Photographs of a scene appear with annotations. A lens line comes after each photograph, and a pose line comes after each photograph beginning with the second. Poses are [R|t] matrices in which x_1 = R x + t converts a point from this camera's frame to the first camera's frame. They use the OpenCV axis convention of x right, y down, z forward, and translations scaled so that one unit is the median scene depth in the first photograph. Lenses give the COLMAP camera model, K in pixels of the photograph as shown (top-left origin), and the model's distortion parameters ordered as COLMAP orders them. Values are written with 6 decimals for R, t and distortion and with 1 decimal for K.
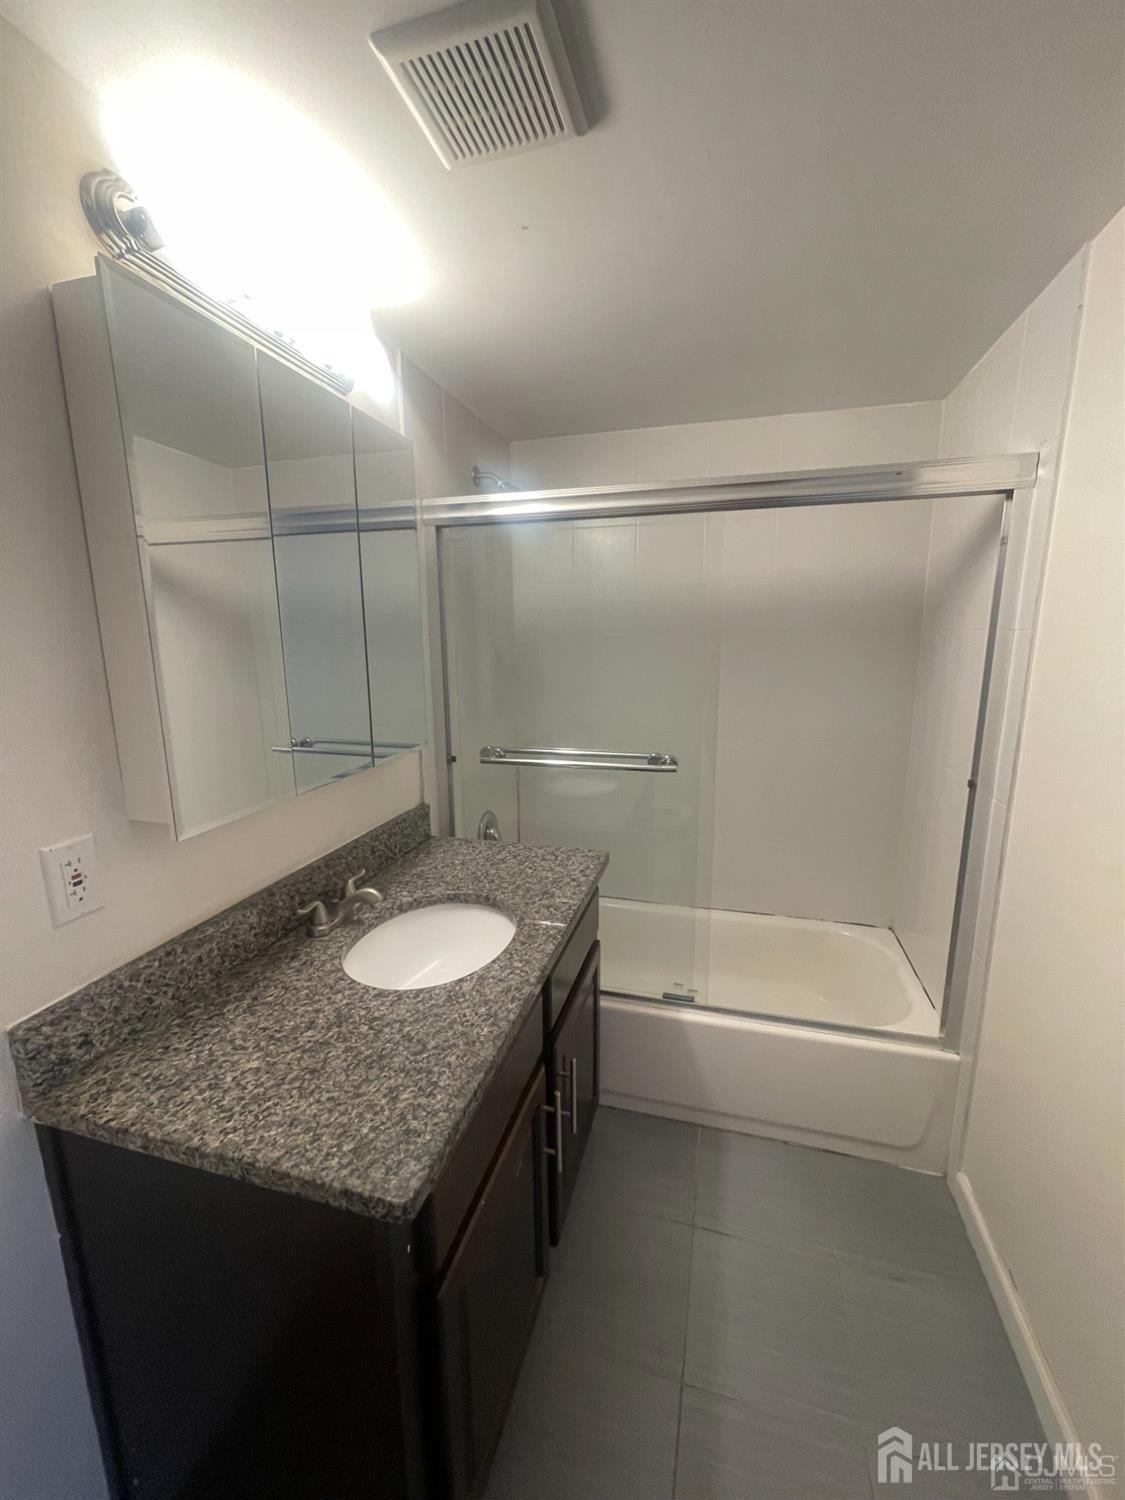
lens RADIAL K [[607.5, 0, 568.4], [0, 607.5, 748.0], [0, 0, 1]] dist [-0.001667, 0.000927]
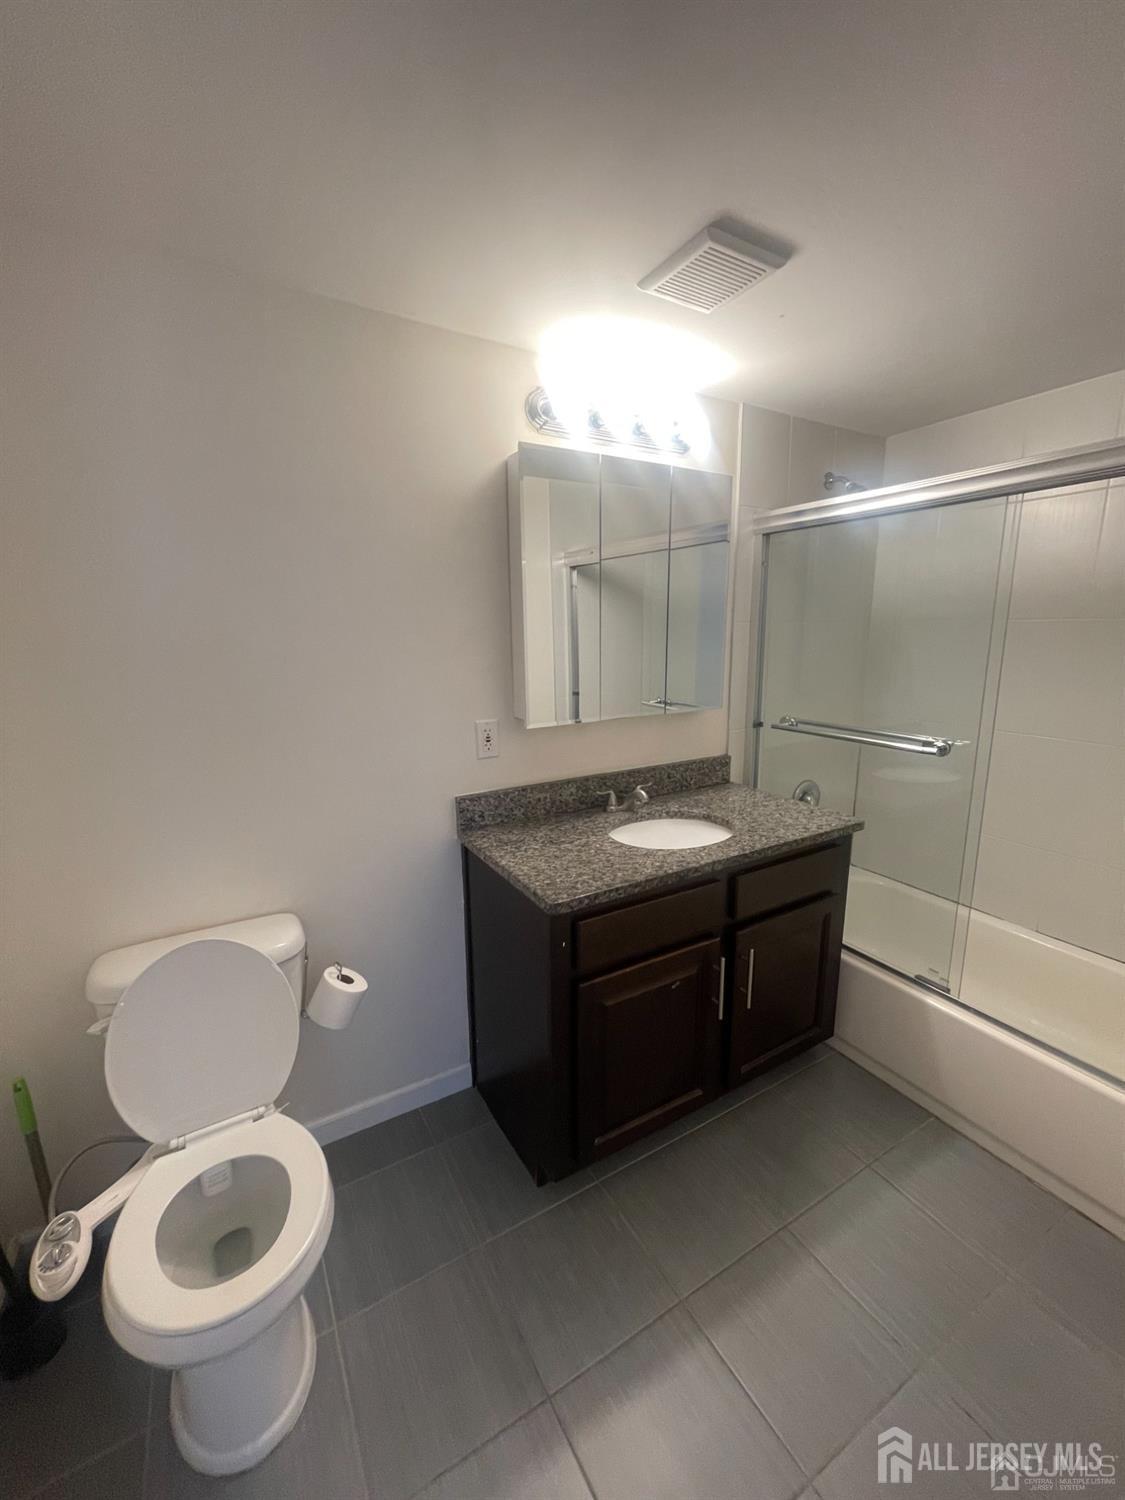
lens RADIAL K [[607.5, 0, 567.3], [0, 607.5, 753.0], [0, 0, 1]] dist [-0.001667, 0.000927]
pose [[0.723422, 0.142722, -0.675493, 0.534730], [-0.126760, 0.989225, 0.073254, 0.050898], [0.678669, 0.032632, 0.733719, -0.232063]]
